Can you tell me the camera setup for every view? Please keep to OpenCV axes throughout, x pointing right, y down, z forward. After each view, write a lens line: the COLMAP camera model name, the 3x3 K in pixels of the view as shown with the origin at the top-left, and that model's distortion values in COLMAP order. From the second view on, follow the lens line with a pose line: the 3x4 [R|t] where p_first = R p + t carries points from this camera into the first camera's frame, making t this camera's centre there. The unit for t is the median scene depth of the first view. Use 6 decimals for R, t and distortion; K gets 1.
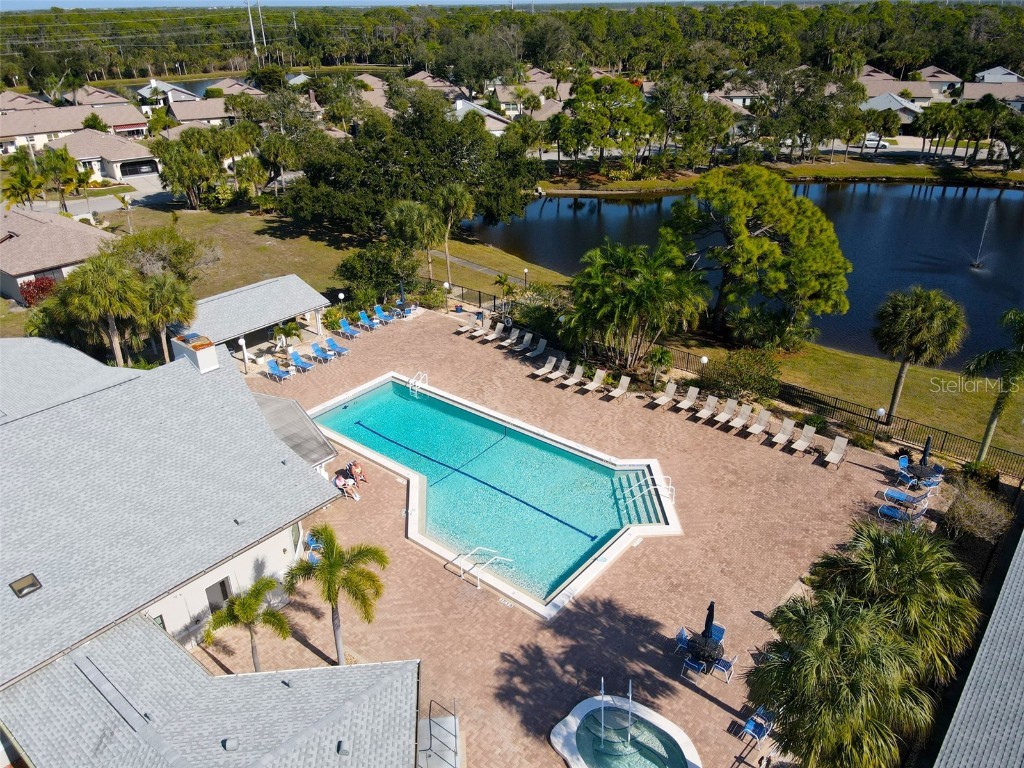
lens RADIAL K [[748.0, 0, 507.4], [0, 748.0, 387.3], [0, 0, 1]] dist [0.027719, -0.011021]
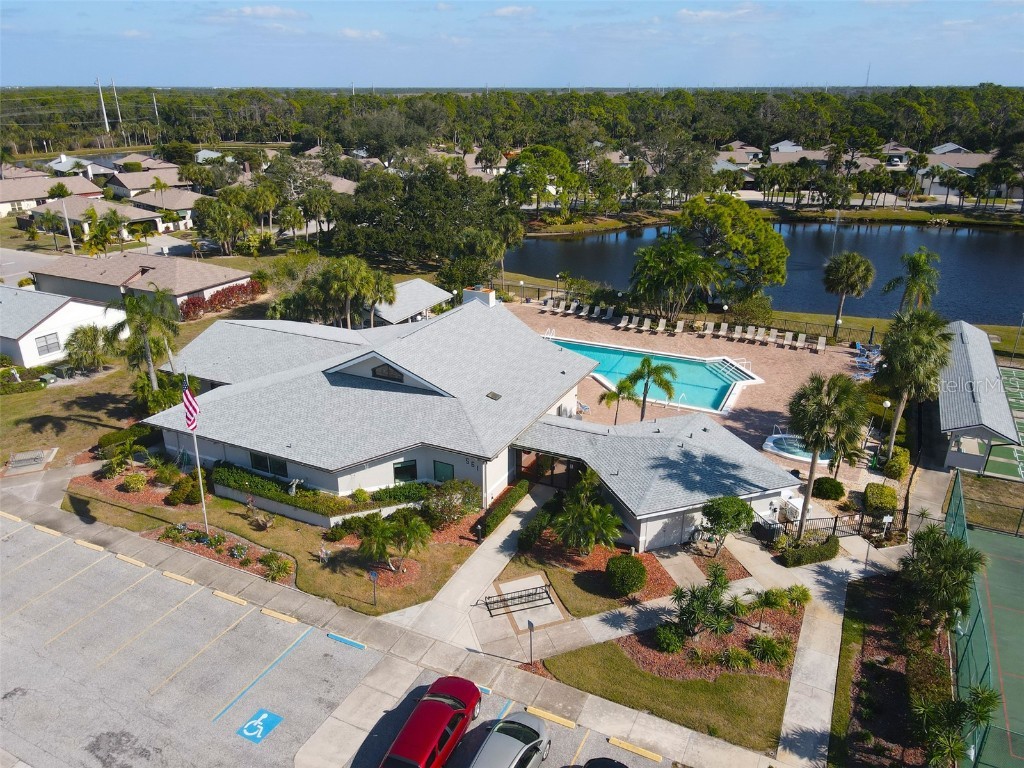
lens RADIAL K [[748.0, 0, 507.4], [0, 748.0, 387.3], [0, 0, 1]] dist [0.027719, -0.011021]
pose [[0.972309, -0.077543, 0.220460, -0.233102], [0.097614, 0.991870, -0.081640, 0.091481], [-0.212337, 0.100899, 0.971973, -0.181377]]
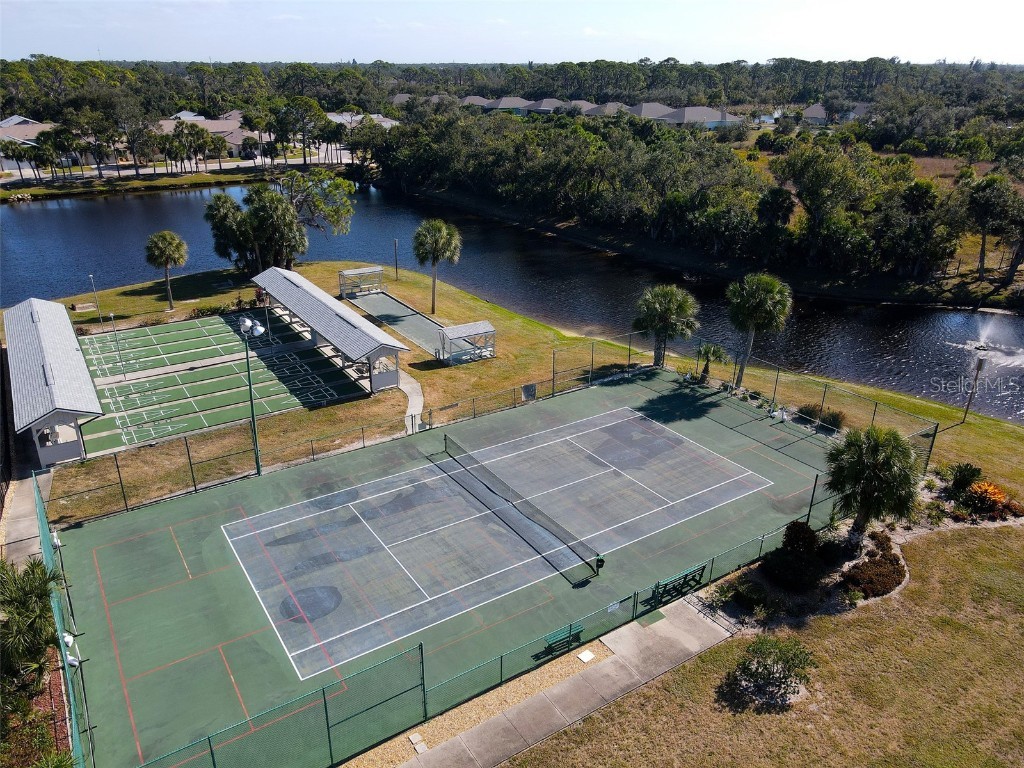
lens RADIAL K [[748.0, 0, 507.4], [0, 748.0, 387.3], [0, 0, 1]] dist [0.027719, -0.011021]
pose [[0.295400, -0.369297, 0.881112, -0.141548], [0.430912, 0.874632, 0.222114, 0.107478], [-0.852674, 0.314069, 0.417501, -0.174464]]
